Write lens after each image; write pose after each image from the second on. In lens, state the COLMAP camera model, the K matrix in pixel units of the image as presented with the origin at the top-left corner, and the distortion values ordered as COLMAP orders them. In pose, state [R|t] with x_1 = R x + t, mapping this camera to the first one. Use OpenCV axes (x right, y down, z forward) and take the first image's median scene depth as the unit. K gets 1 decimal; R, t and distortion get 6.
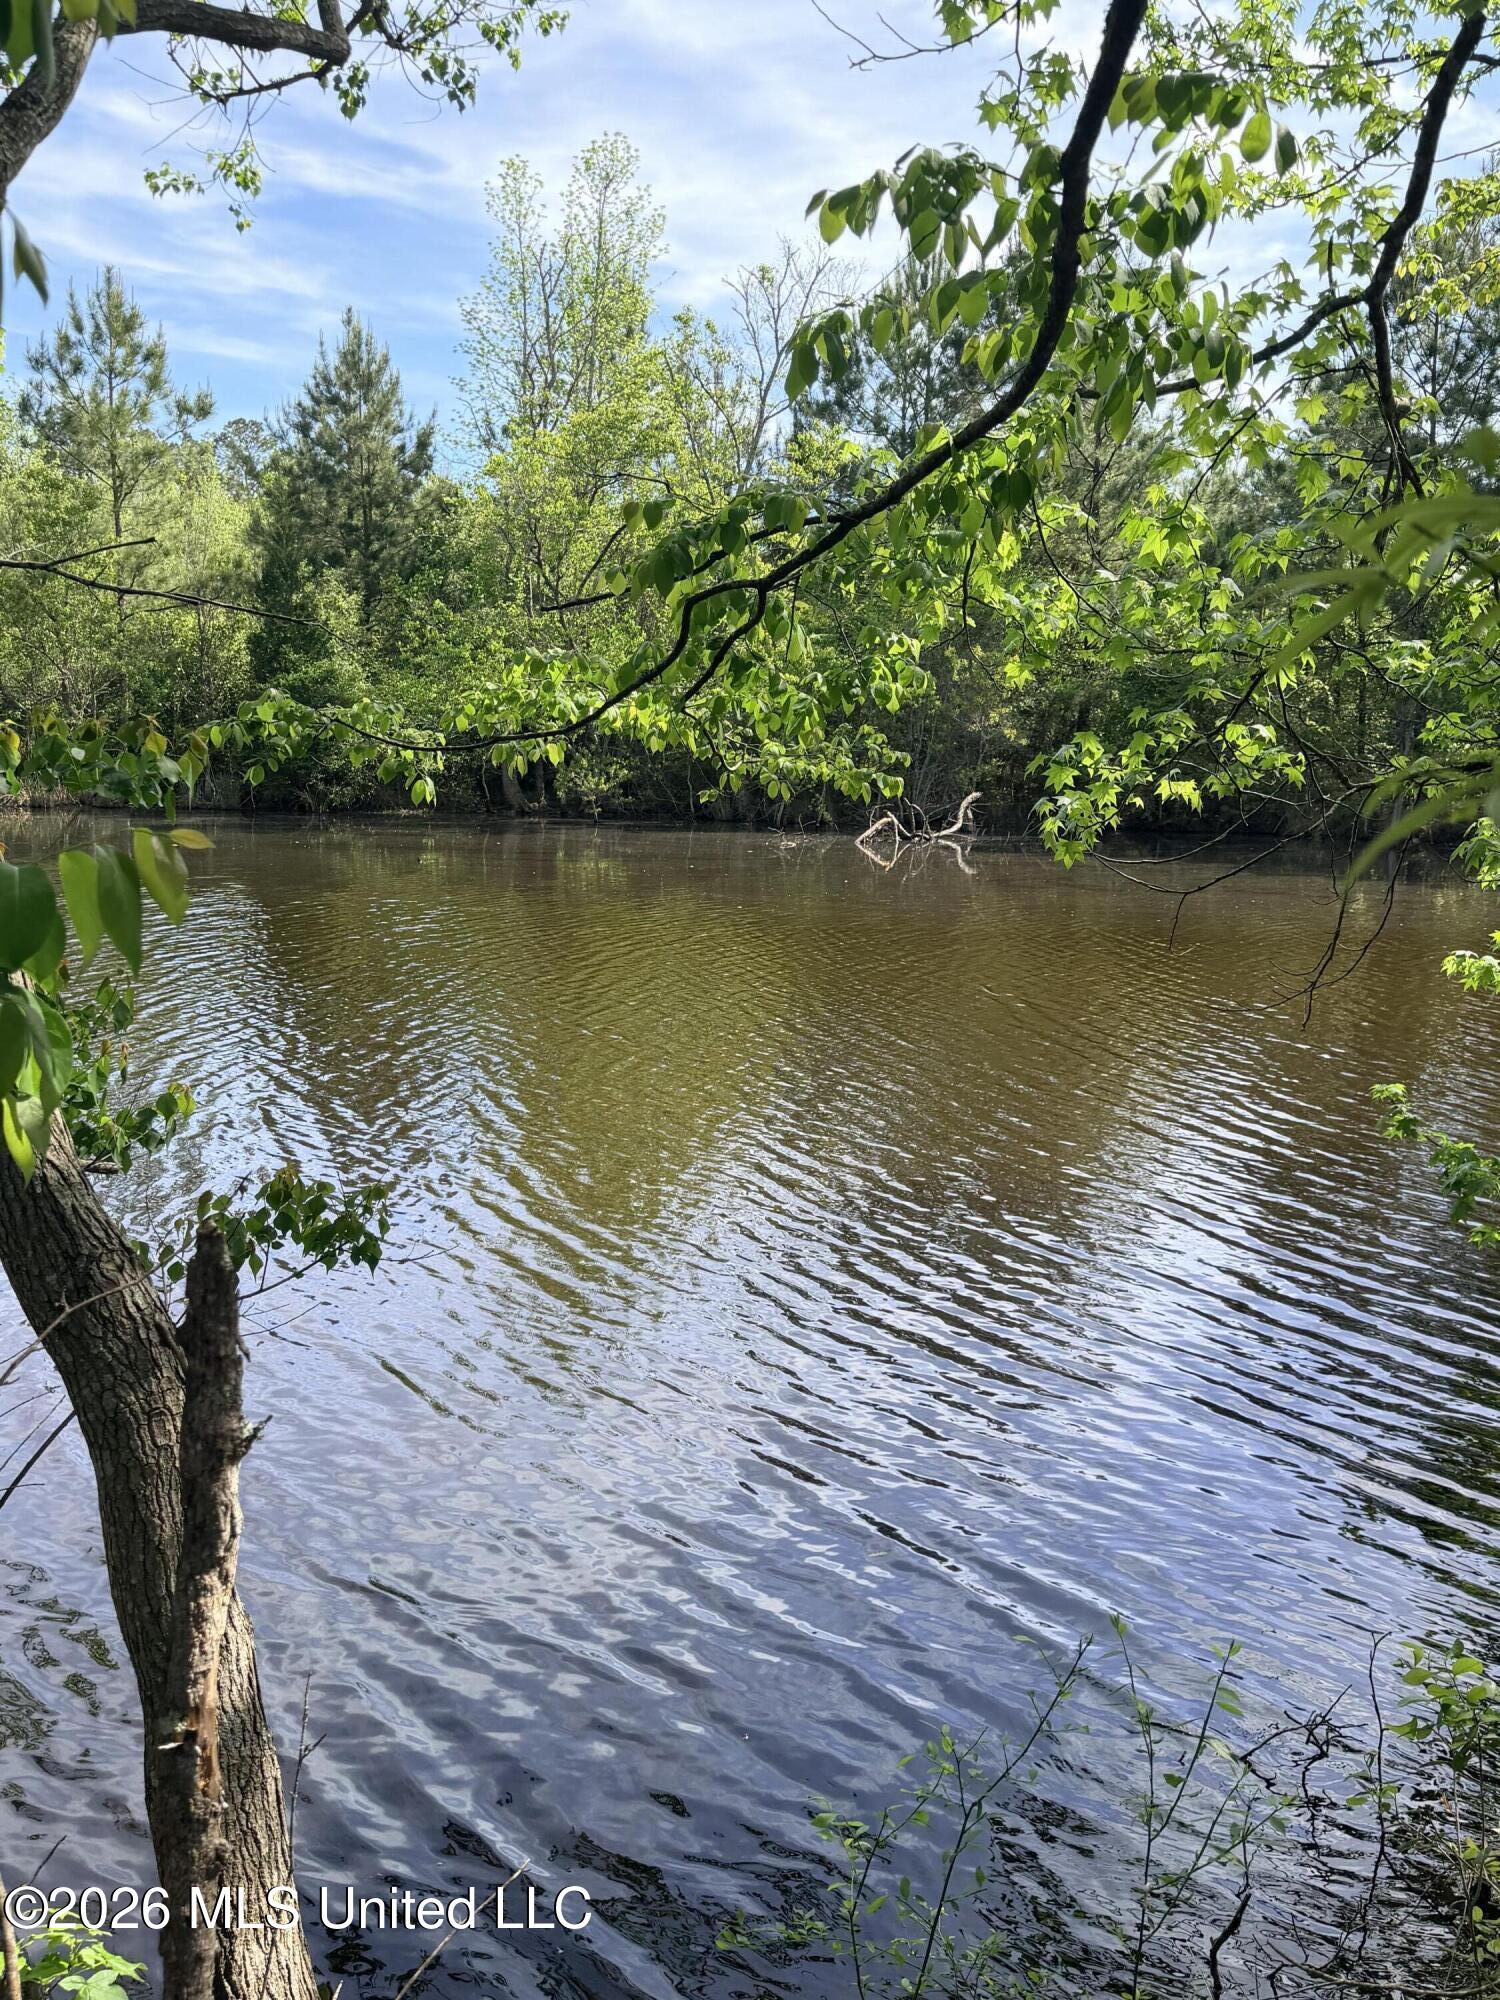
lens RADIAL K [[1774.8, 0, 750.1], [0, 1774.8, 1015.7], [0, 0, 1]] dist [0.170277, -0.345928]
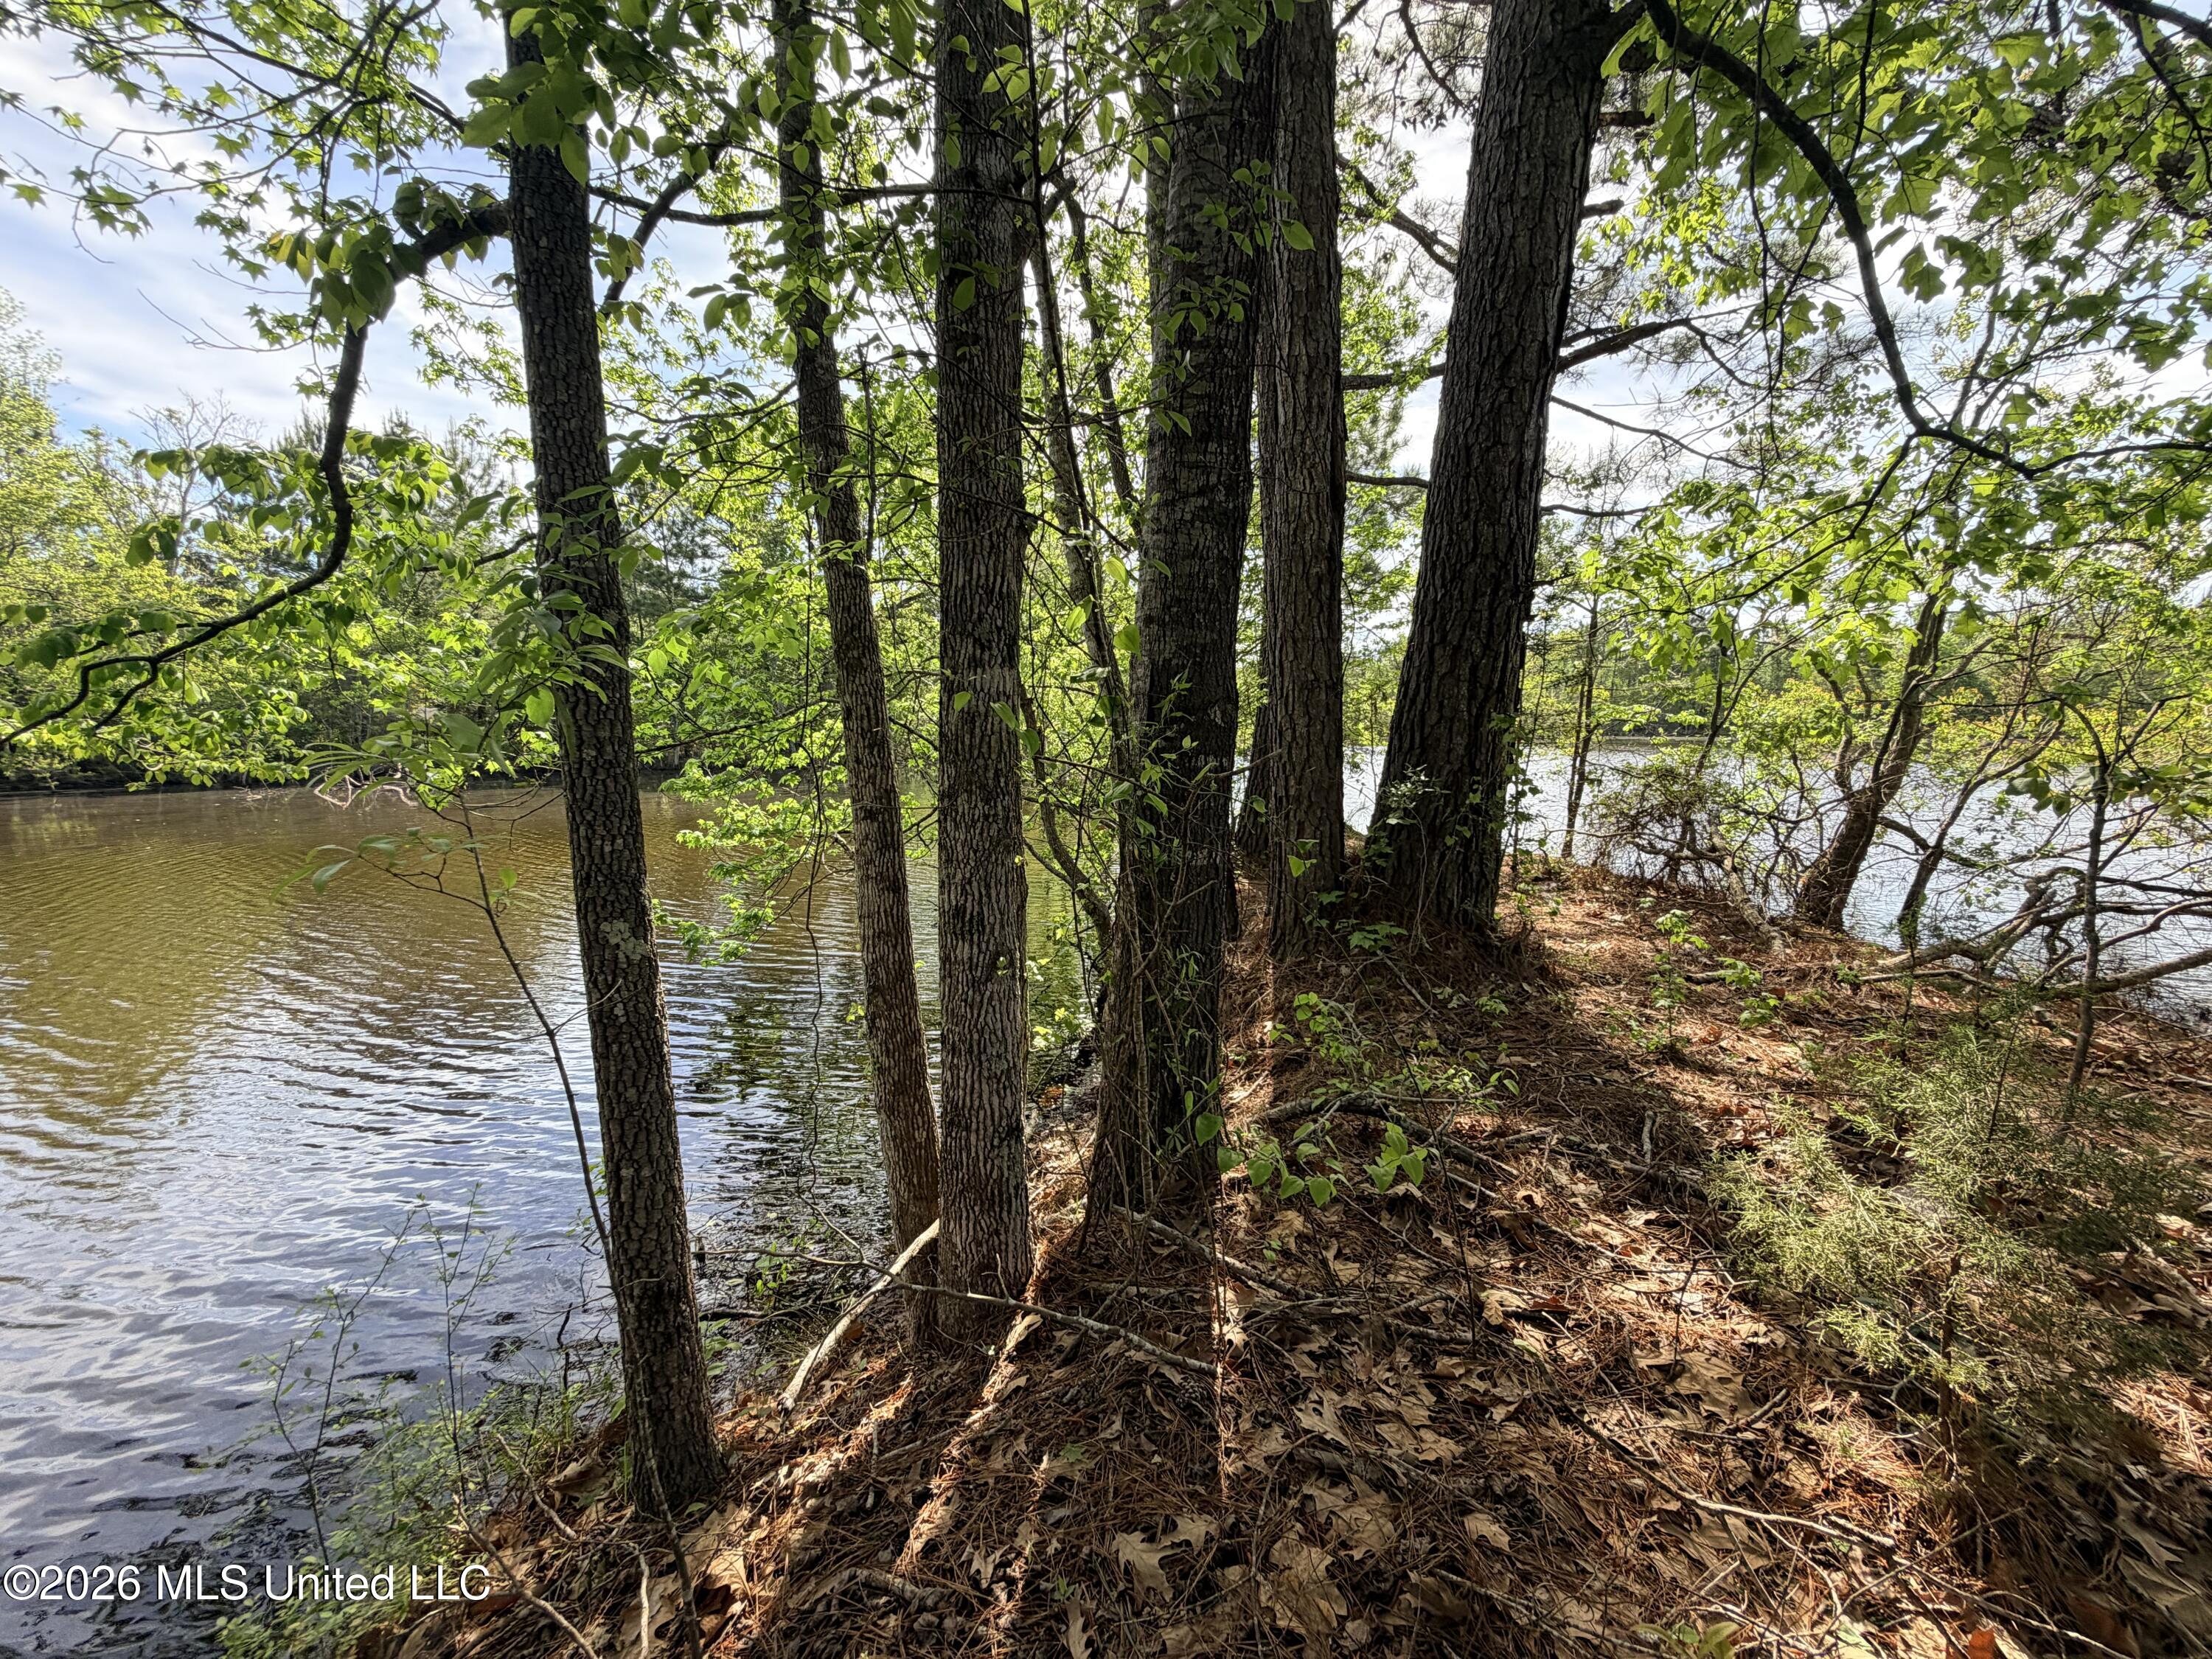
lens RADIAL K [[882.3, 0, 1104.3], [0, 882.3, 833.5], [0, 0, 1]] dist [0.000981, 0.000387]
pose [[0.709068, -0.115017, 0.695697, 0.032988], [0.126463, 0.991354, 0.035004, -0.006548], [-0.693707, 0.063160, 0.717482, -0.106564]]
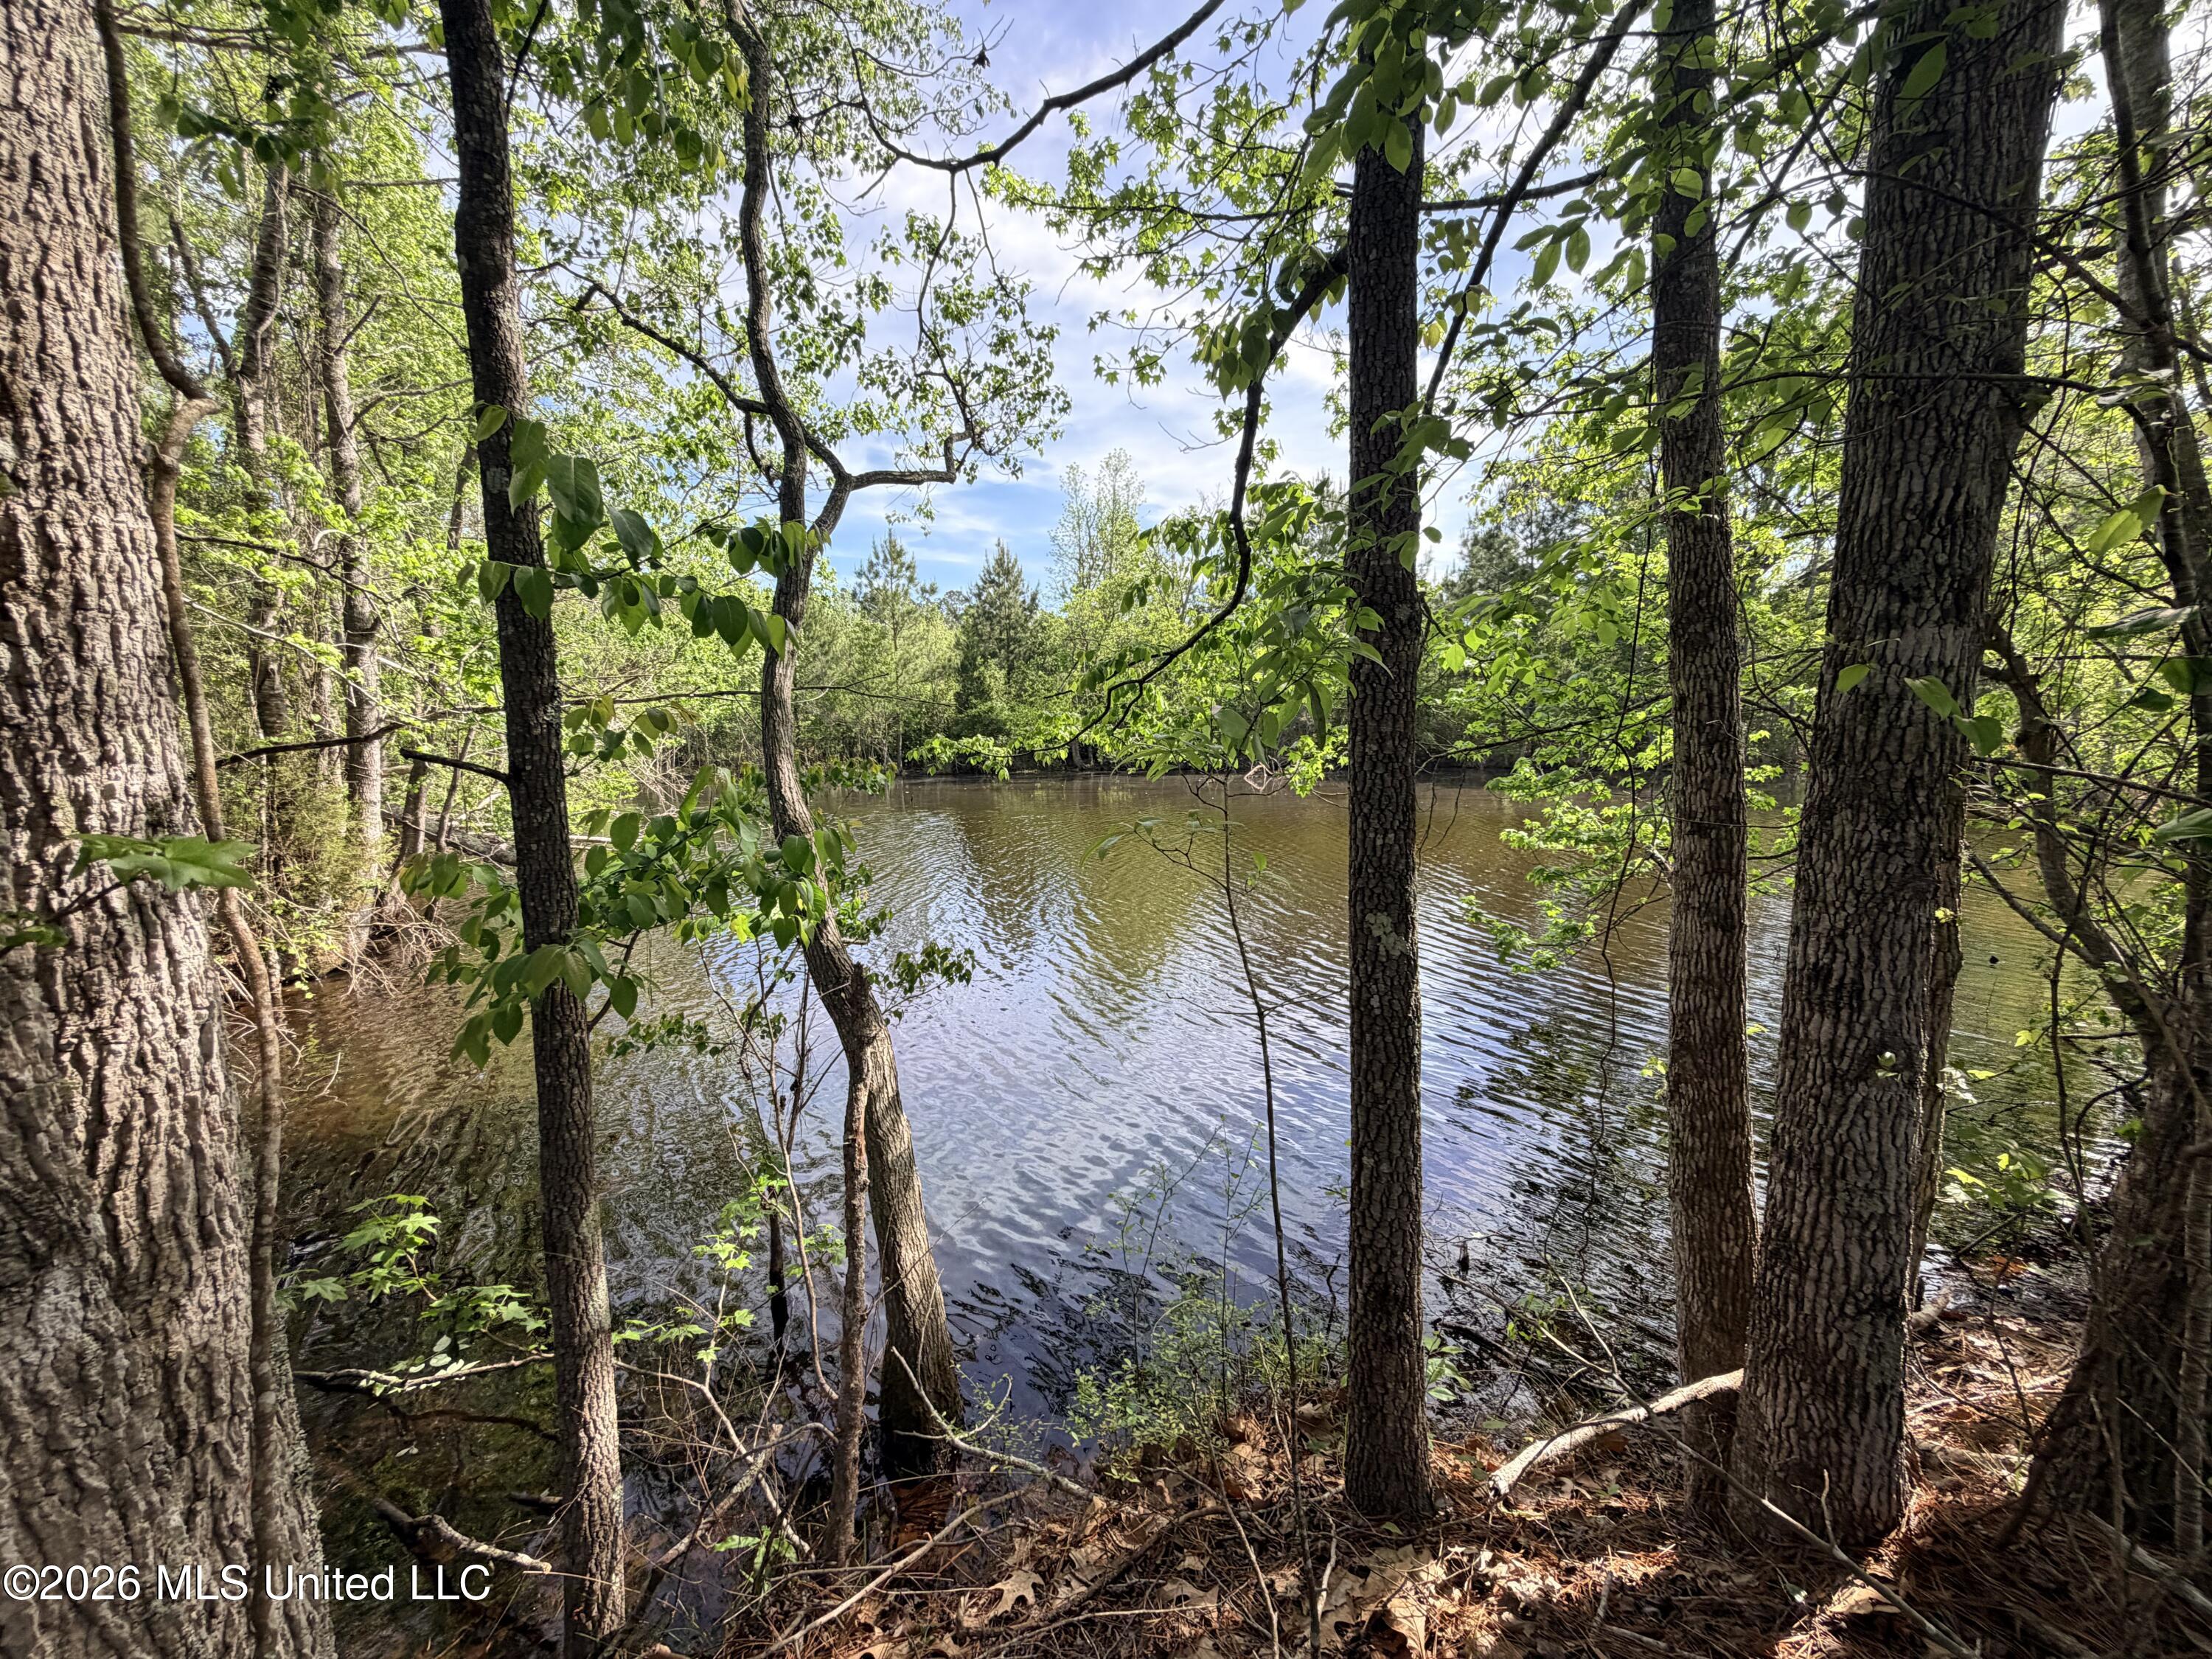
lens RADIAL K [[884.7, 0, 1096.4], [0, 884.7, 836.2], [0, 0, 1]] dist [0.000627, -0.000143]
pose [[0.992256, -0.029820, -0.120580, 0.062642], [0.025840, 0.999073, -0.034440, -0.005973], [0.121495, 0.031057, 0.992106, -0.087433]]
